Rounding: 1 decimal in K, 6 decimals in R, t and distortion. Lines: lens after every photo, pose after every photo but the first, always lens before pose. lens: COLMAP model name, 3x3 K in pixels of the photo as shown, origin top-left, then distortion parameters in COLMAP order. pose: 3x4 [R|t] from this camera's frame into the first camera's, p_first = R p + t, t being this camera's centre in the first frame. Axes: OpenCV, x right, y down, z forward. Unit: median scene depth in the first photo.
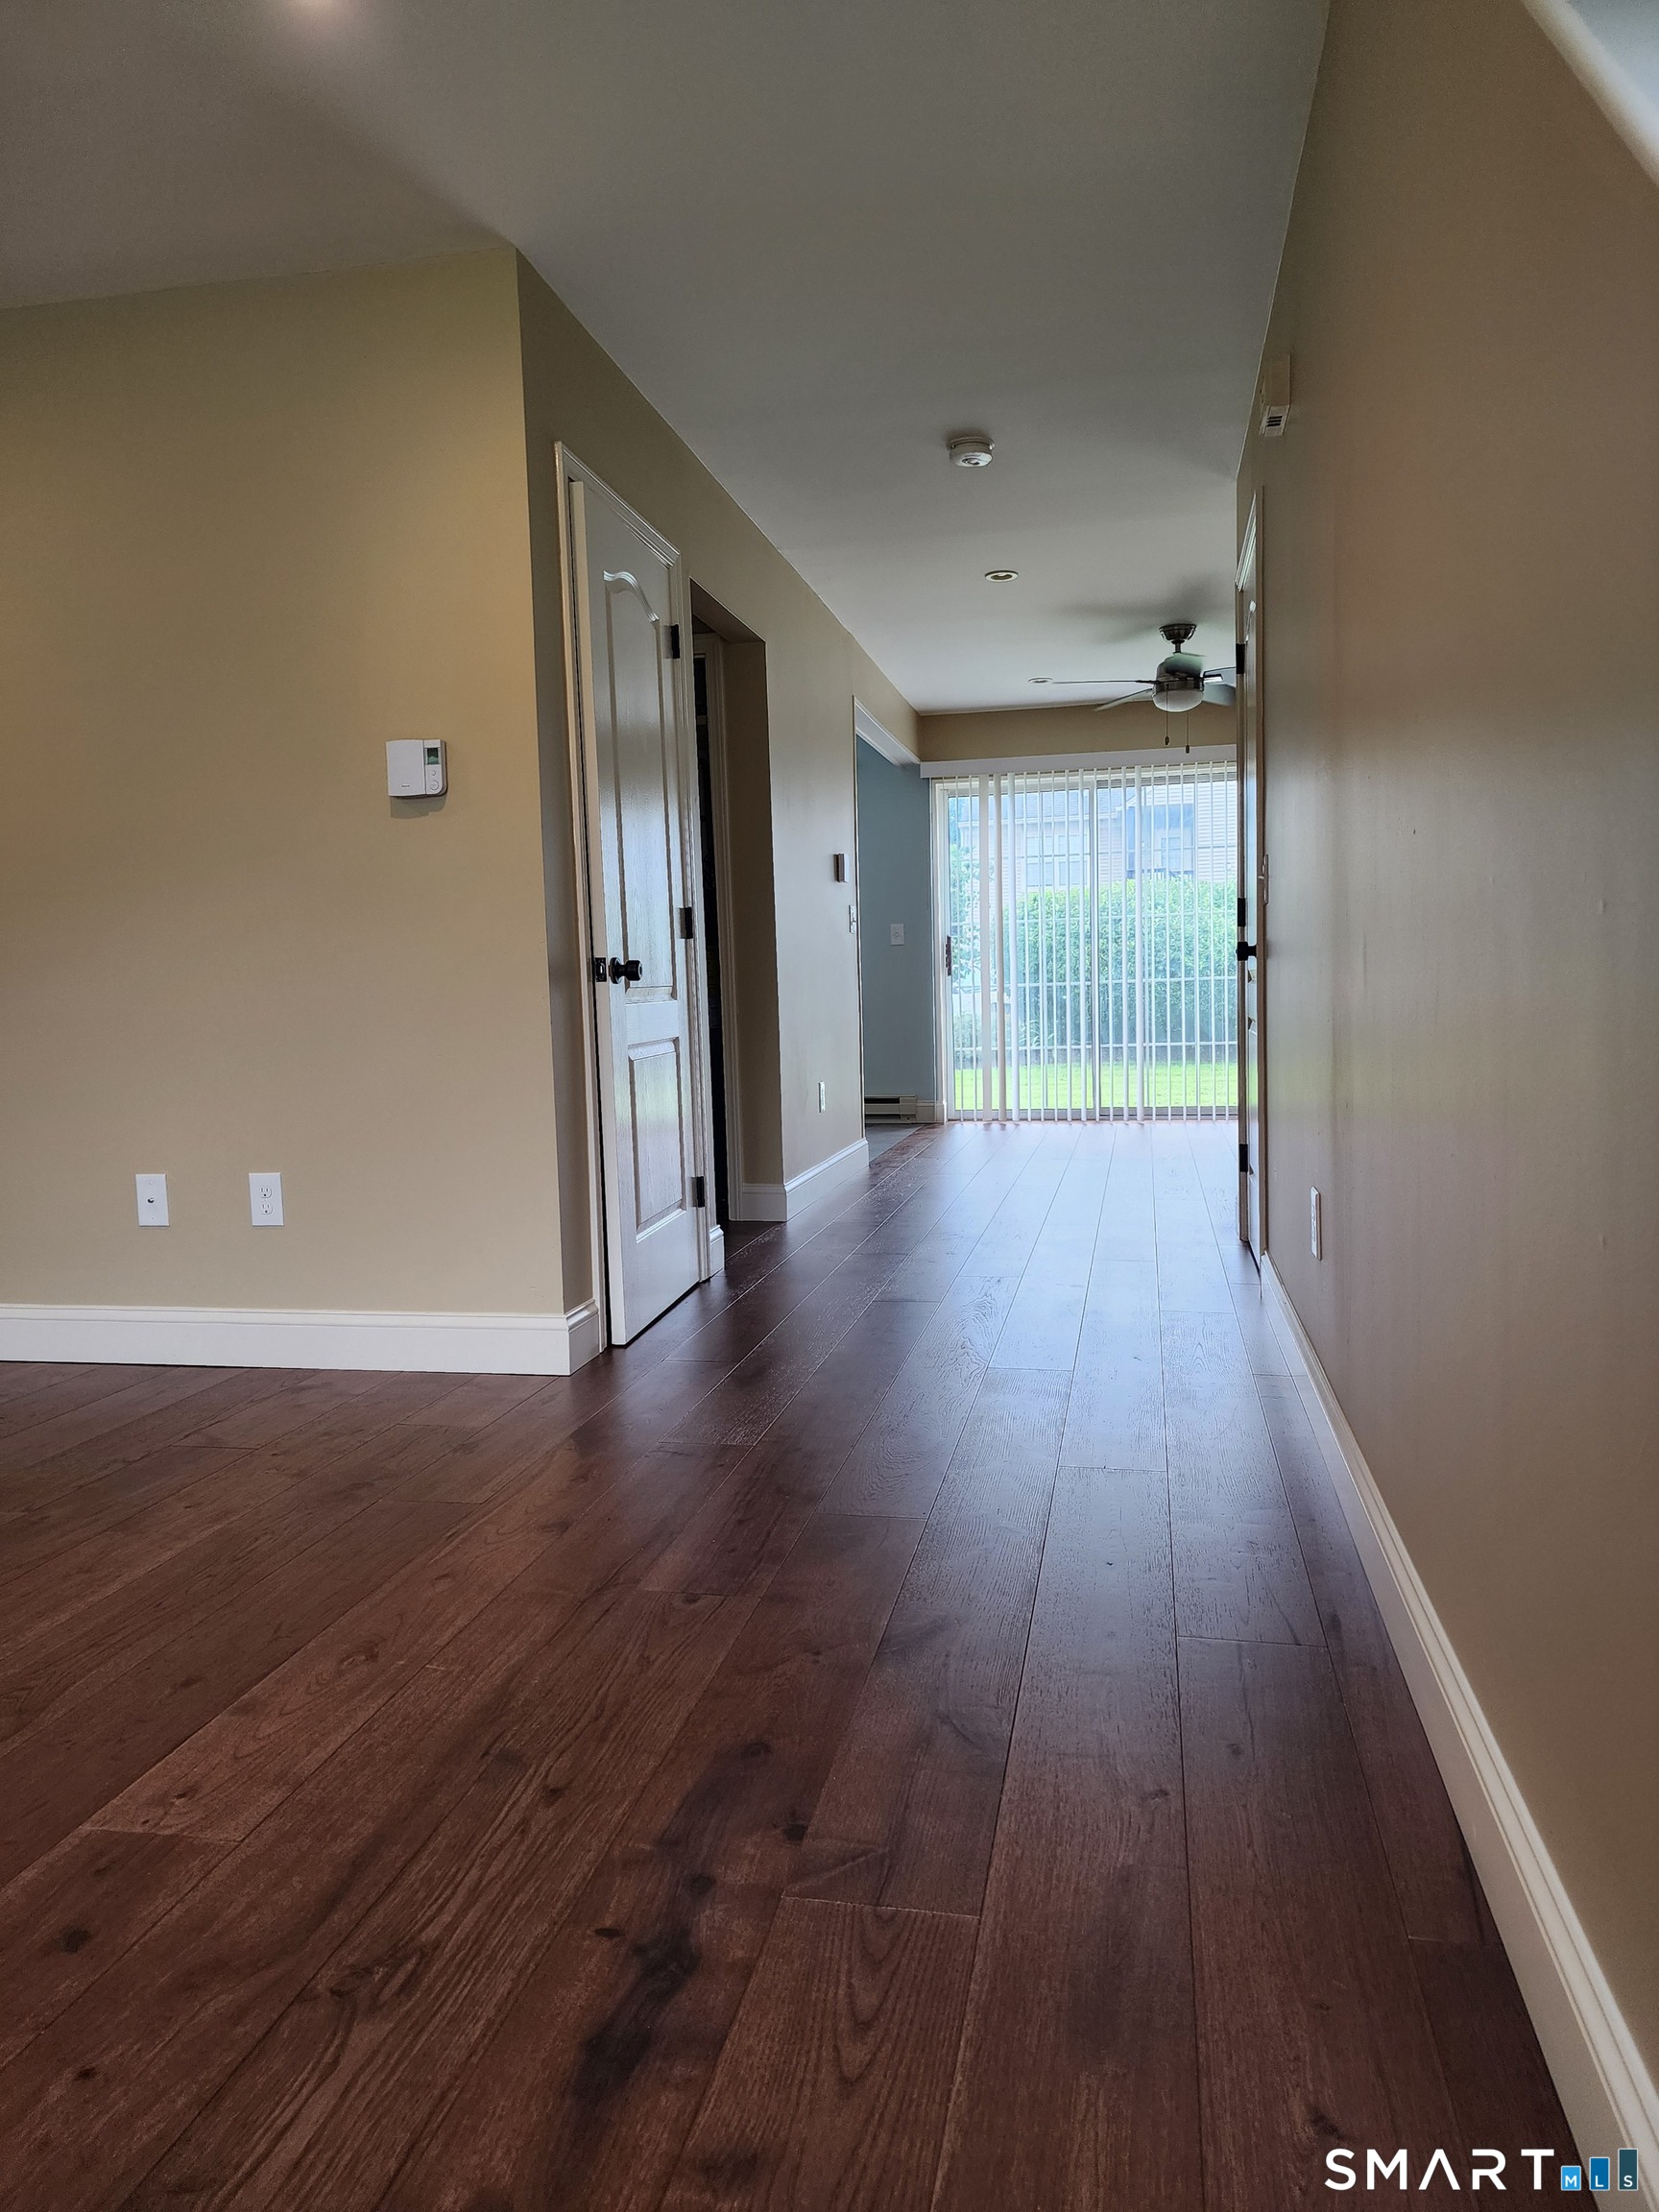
lens RADIAL K [[1477.7, 0, 821.2], [0, 1477.7, 1091.4], [0, 0, 1]] dist [0.068053, -0.055684]
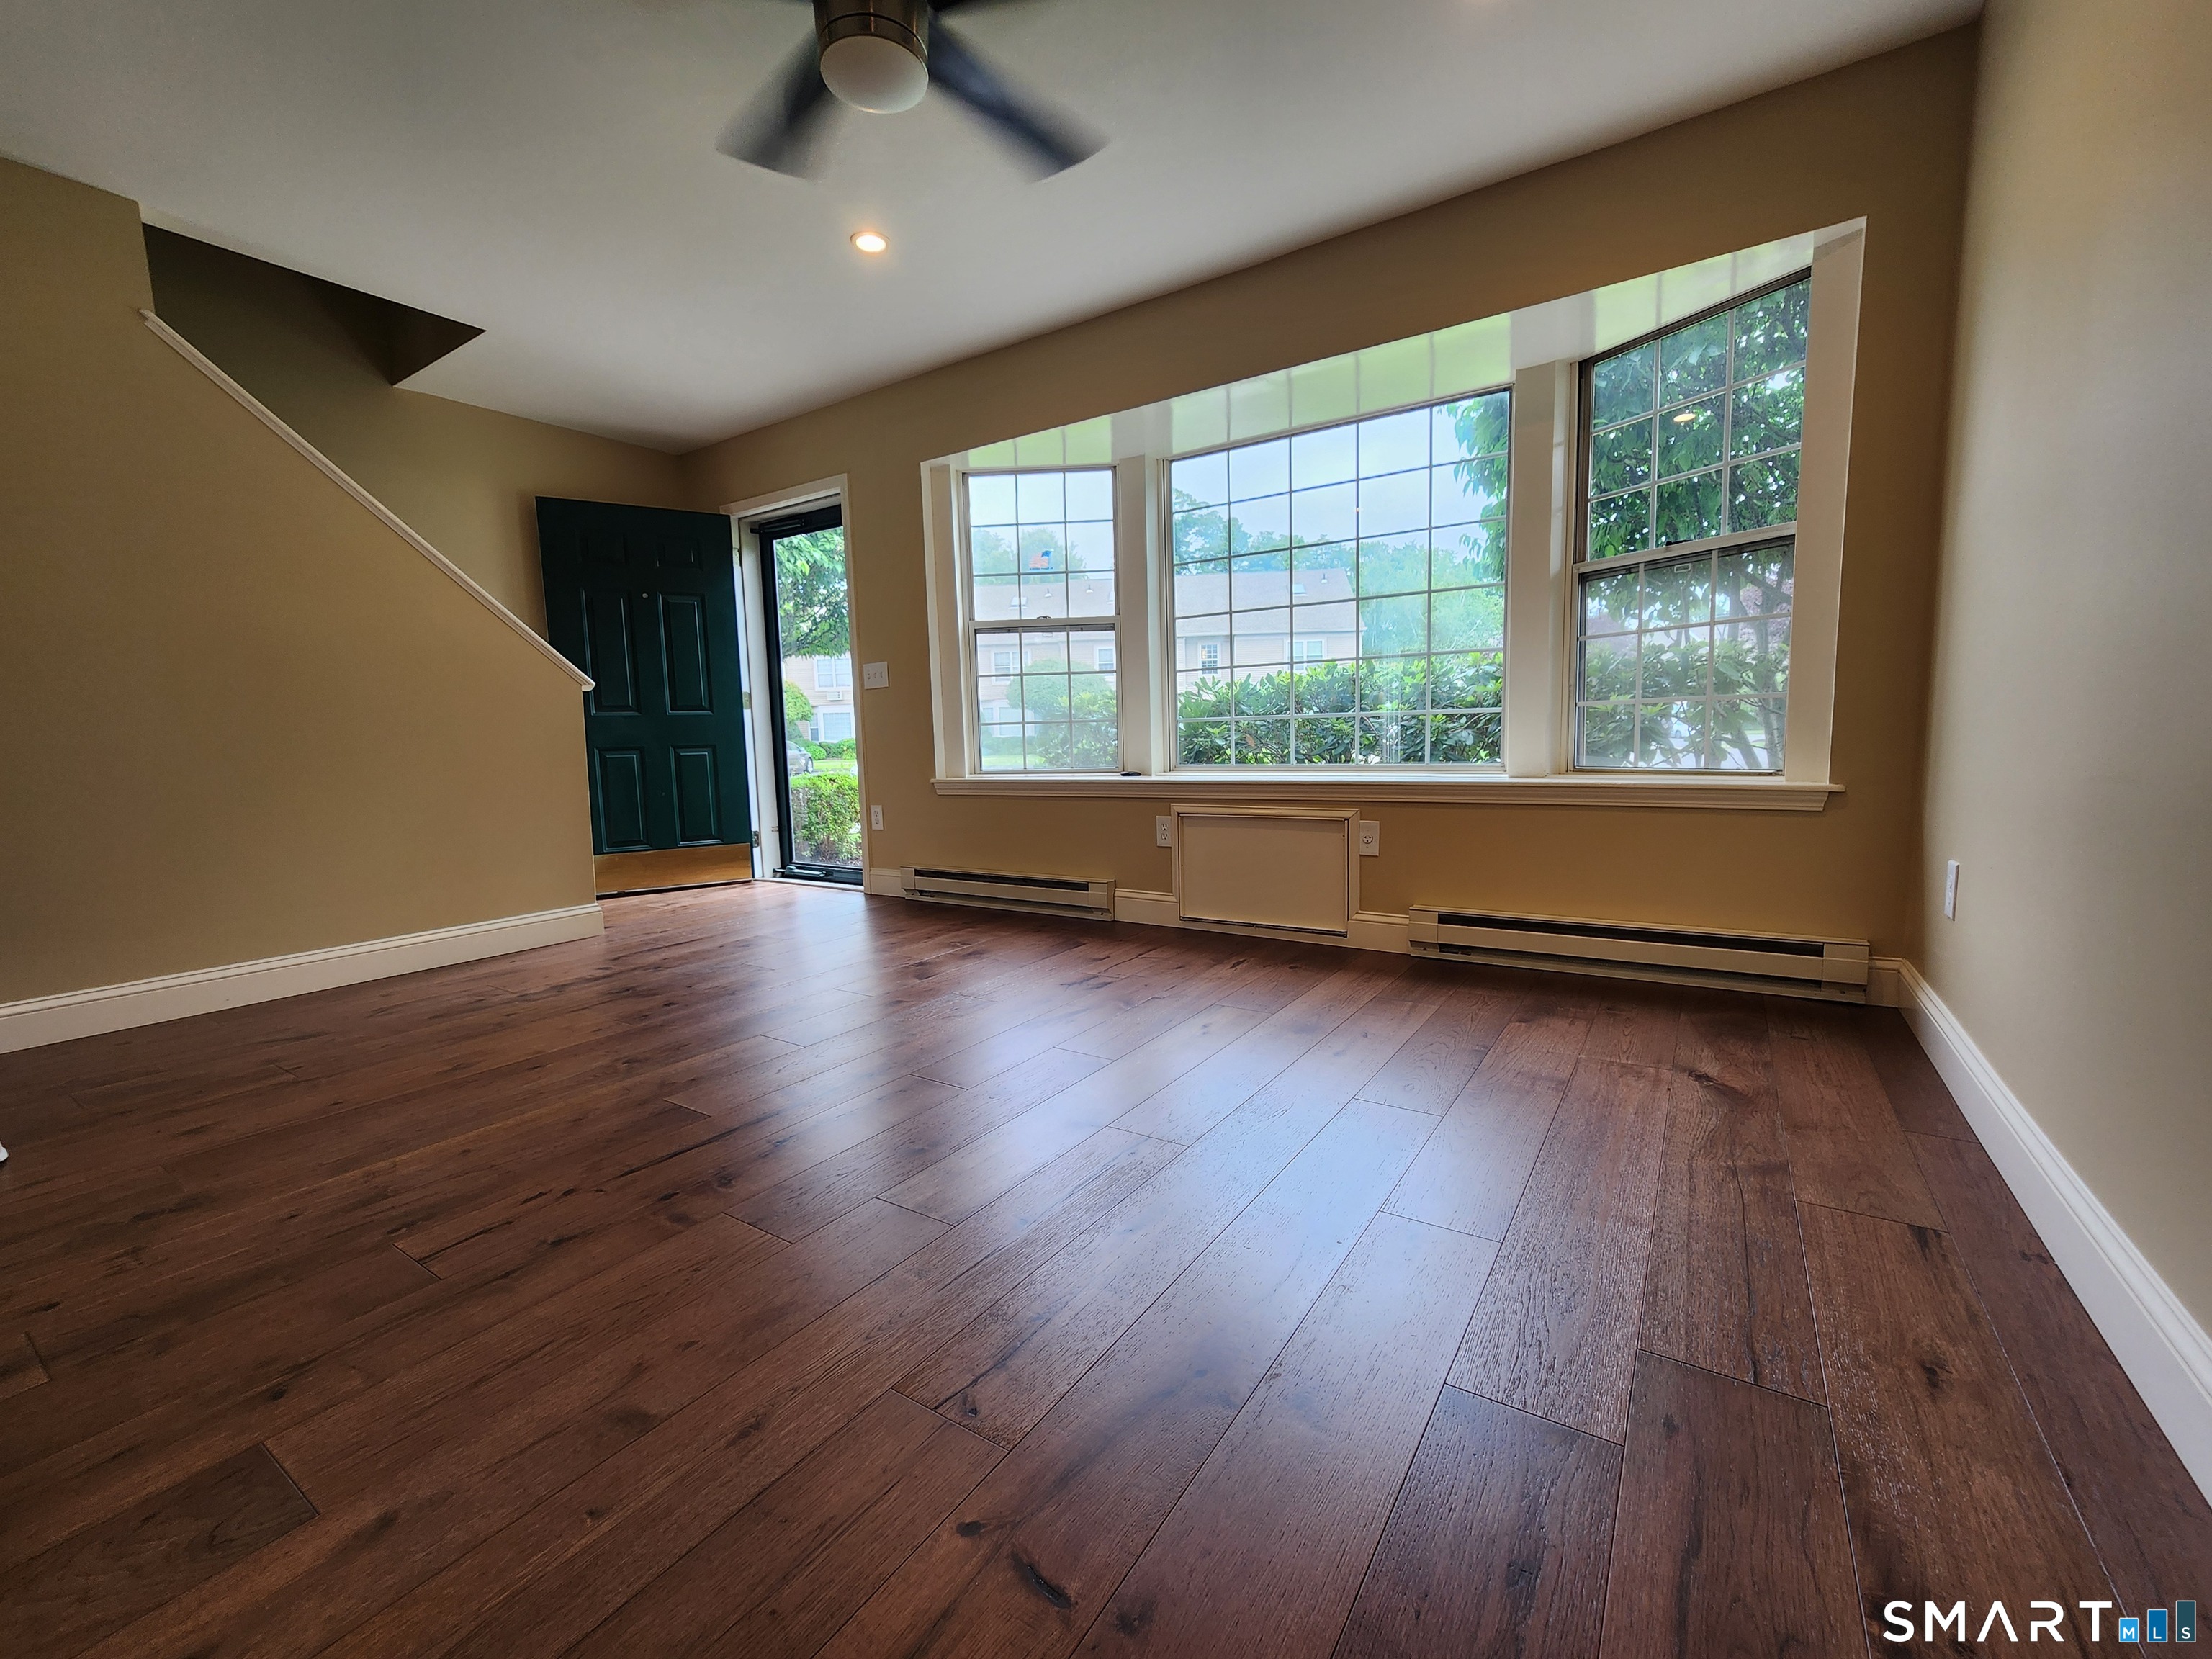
lens RADIAL K [[908.2, 0, 1093.3], [0, 908.2, 844.5], [0, 0, 1]] dist [0.001478, 0.000318]
pose [[-0.924080, 0.013548, 0.381959, -1.309966], [0.085898, 0.981167, 0.173014, -0.036844], [-0.372421, 0.192688, -0.907840, 1.470027]]
